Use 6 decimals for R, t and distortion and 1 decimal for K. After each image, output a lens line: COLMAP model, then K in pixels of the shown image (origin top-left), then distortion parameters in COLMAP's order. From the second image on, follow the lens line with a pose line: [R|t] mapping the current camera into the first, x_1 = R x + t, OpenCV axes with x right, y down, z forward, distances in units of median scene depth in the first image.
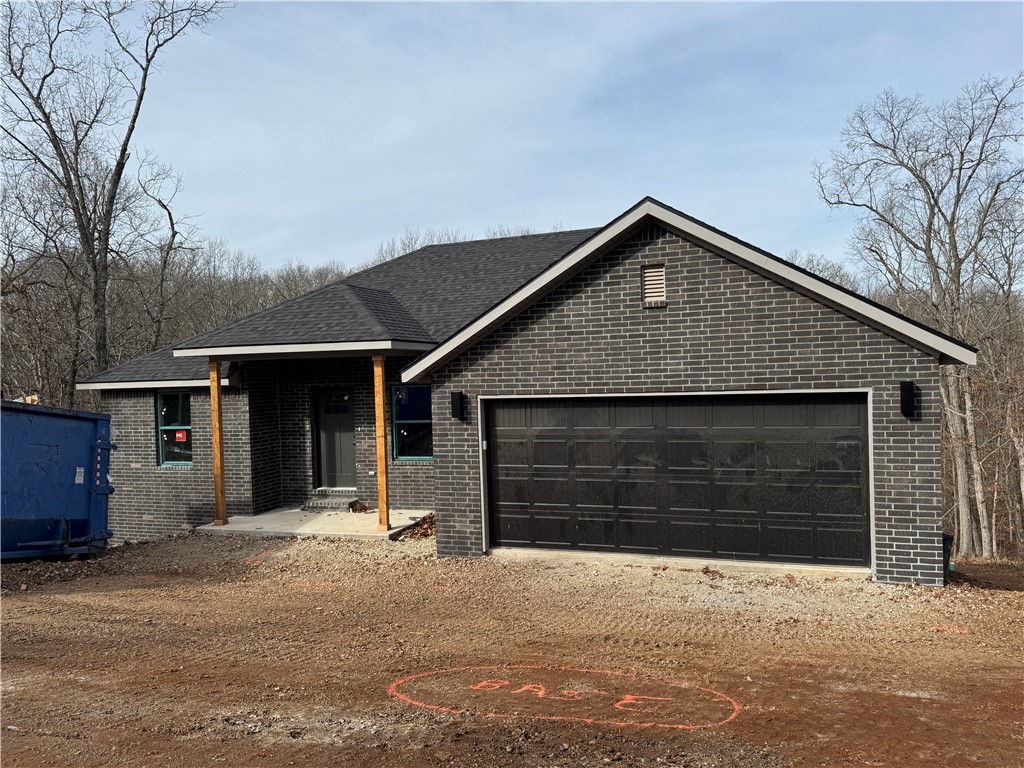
lens RADIAL K [[768.9, 0, 509.0], [0, 768.9, 386.6], [0, 0, 1]] dist [0.134976, -0.219549]
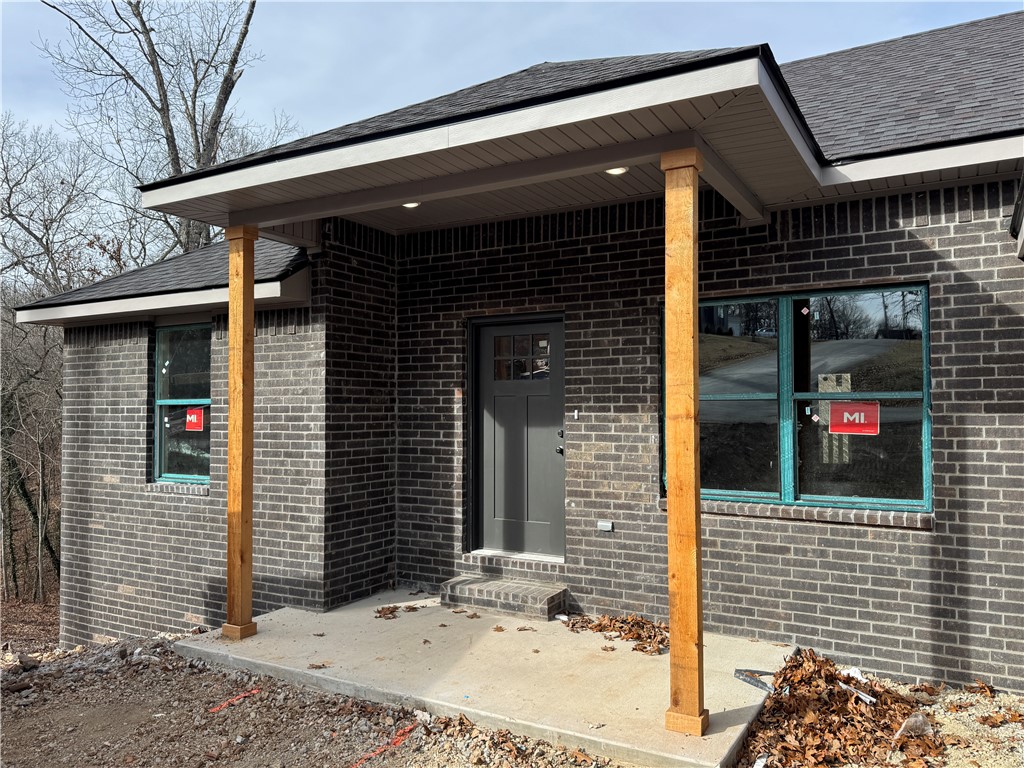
lens RADIAL K [[768.9, 0, 509.0], [0, 768.9, 386.6], [0, 0, 1]] dist [0.134976, -0.219549]
pose [[0.981816, 0.023490, -0.188378, -0.149805], [-0.032155, 0.998554, -0.043074, 0.057967], [0.187094, 0.048348, 0.981152, 0.582946]]
